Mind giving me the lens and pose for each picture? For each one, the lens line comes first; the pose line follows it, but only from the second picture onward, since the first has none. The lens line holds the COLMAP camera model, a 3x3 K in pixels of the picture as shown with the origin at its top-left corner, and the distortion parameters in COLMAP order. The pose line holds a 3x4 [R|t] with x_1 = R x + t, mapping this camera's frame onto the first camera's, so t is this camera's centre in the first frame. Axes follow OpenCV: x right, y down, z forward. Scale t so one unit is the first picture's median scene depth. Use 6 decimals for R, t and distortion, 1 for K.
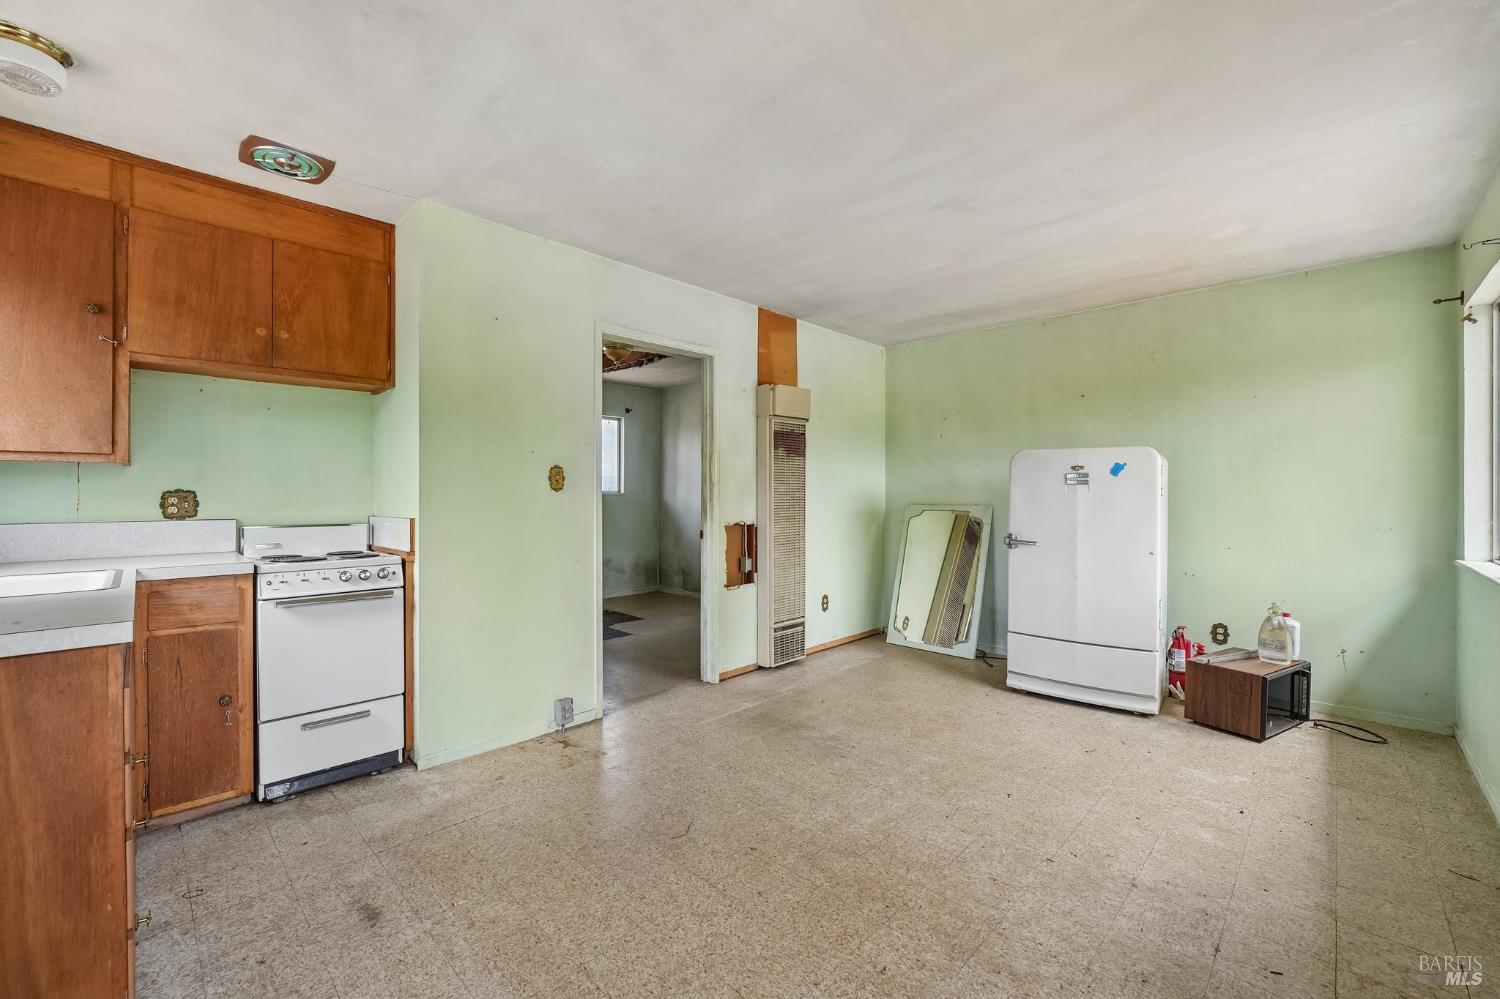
lens RADIAL K [[585.8, 0, 745.3], [0, 585.8, 492.0], [0, 0, 1]] dist [-0.013907, 0.000117]
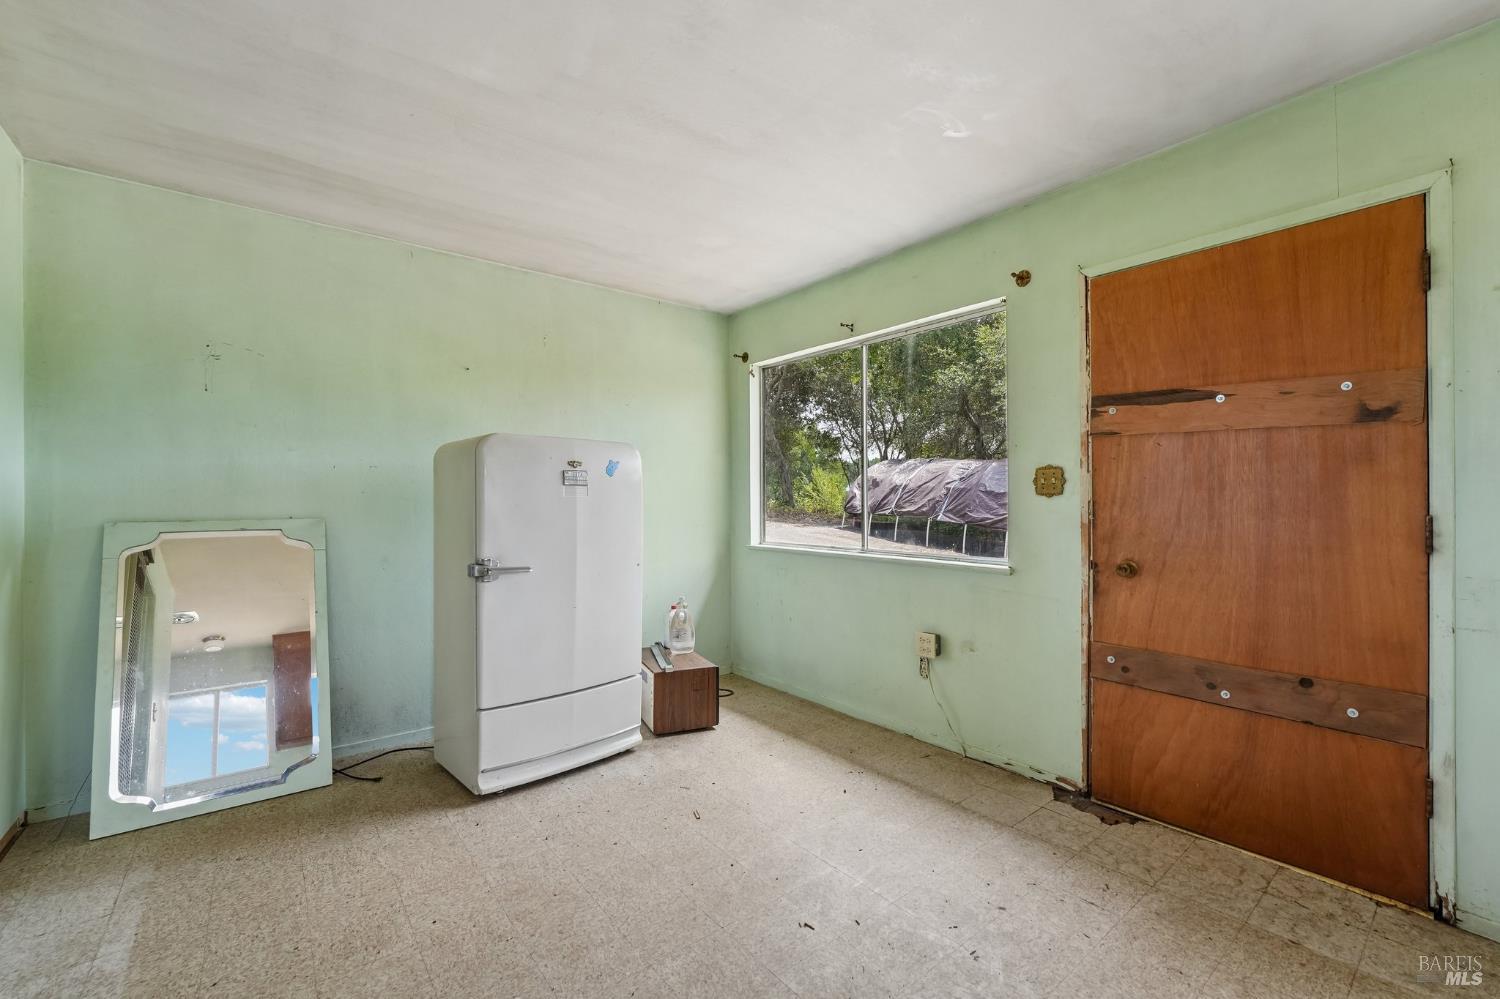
lens RADIAL K [[620.7, 0, 709.6], [0, 620.7, 493.7], [0, 0, 1]] dist [-0.016828, 0.000188]
pose [[0.139519, 0.003686, 0.990212, -0.212614], [-0.001322, 0.999993, -0.003536, 0.000186], [-0.990218, -0.000816, 0.139523, 0.710702]]
